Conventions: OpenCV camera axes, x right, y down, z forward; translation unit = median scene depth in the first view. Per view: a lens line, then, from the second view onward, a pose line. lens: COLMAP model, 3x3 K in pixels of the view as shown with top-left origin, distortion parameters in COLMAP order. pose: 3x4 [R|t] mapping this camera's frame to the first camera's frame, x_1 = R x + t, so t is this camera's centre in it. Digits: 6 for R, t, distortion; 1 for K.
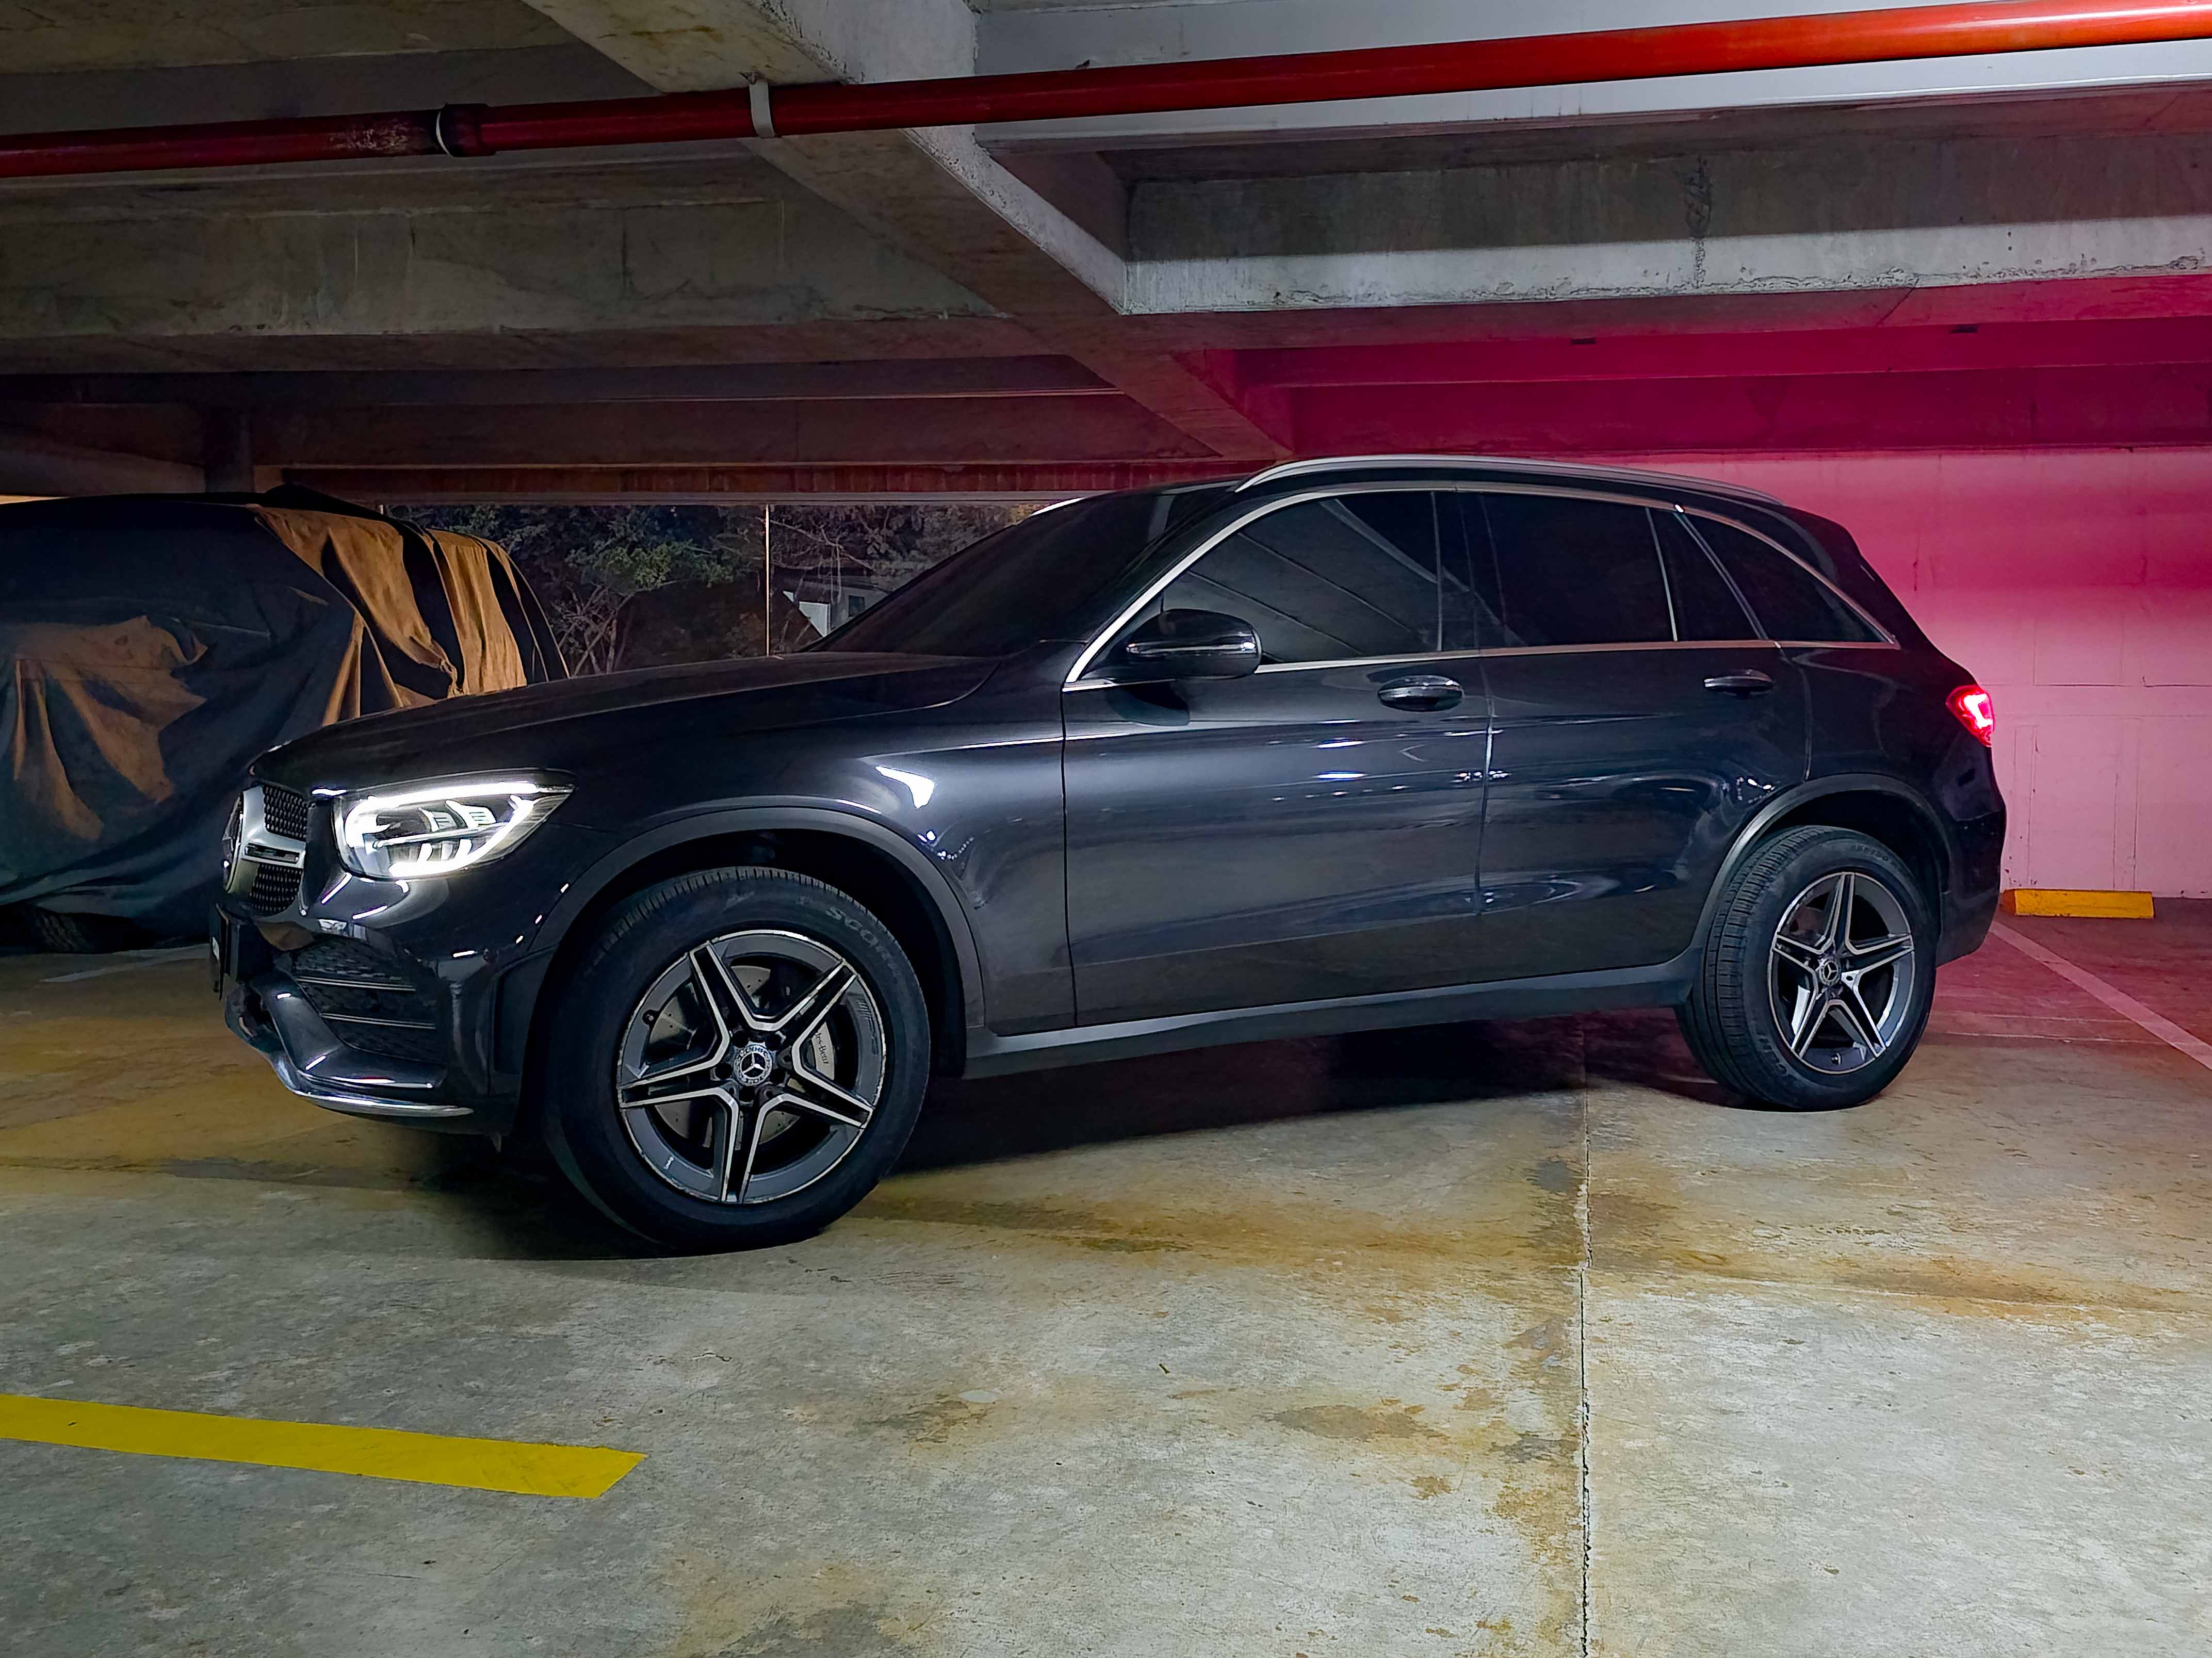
lens RADIAL K [[2029.3, 0, 1110.5], [0, 2029.3, 830.9], [0, 0, 1]] dist [0.022562, 0.000000]
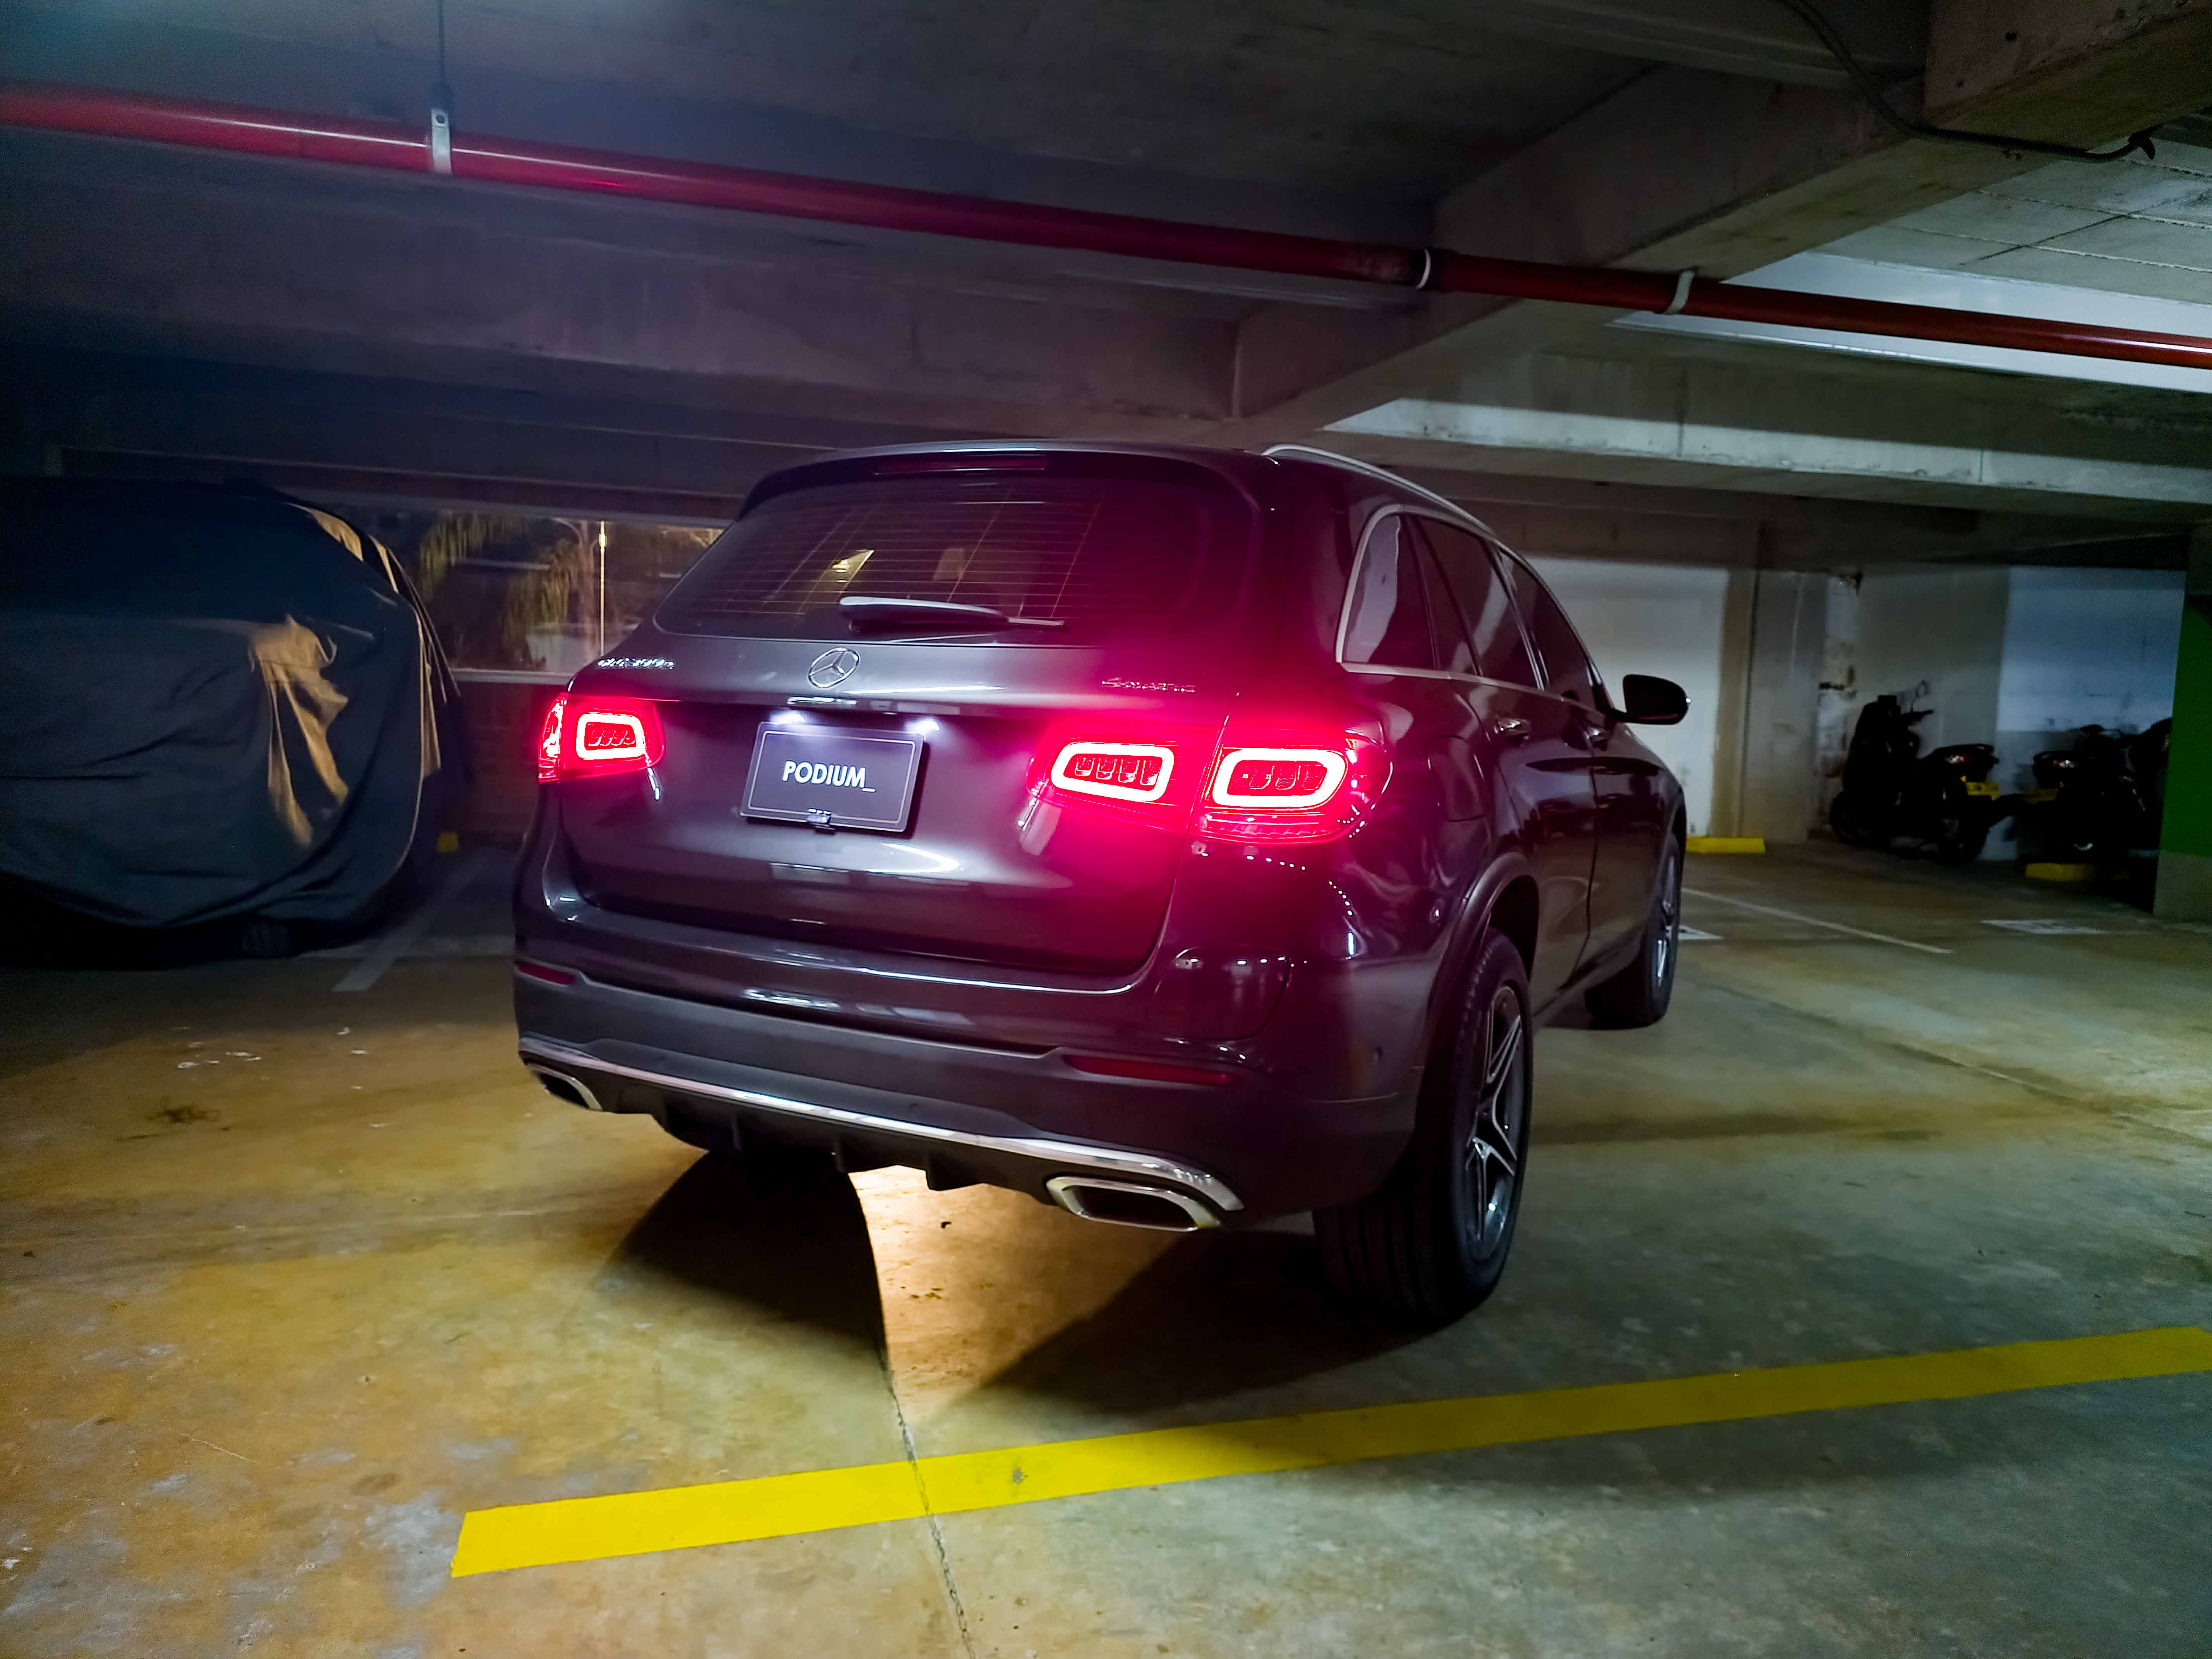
lens RADIAL K [[1515.9, 0, 1093.4], [0, 1515.9, 827.1], [0, 0, 1]] dist [0.017441, -0.009046]
pose [[0.879676, -0.020612, 0.475127, -0.894406], [0.004986, 0.999405, 0.034125, -0.046841], [-0.475547, -0.027650, 0.879255, 0.296101]]
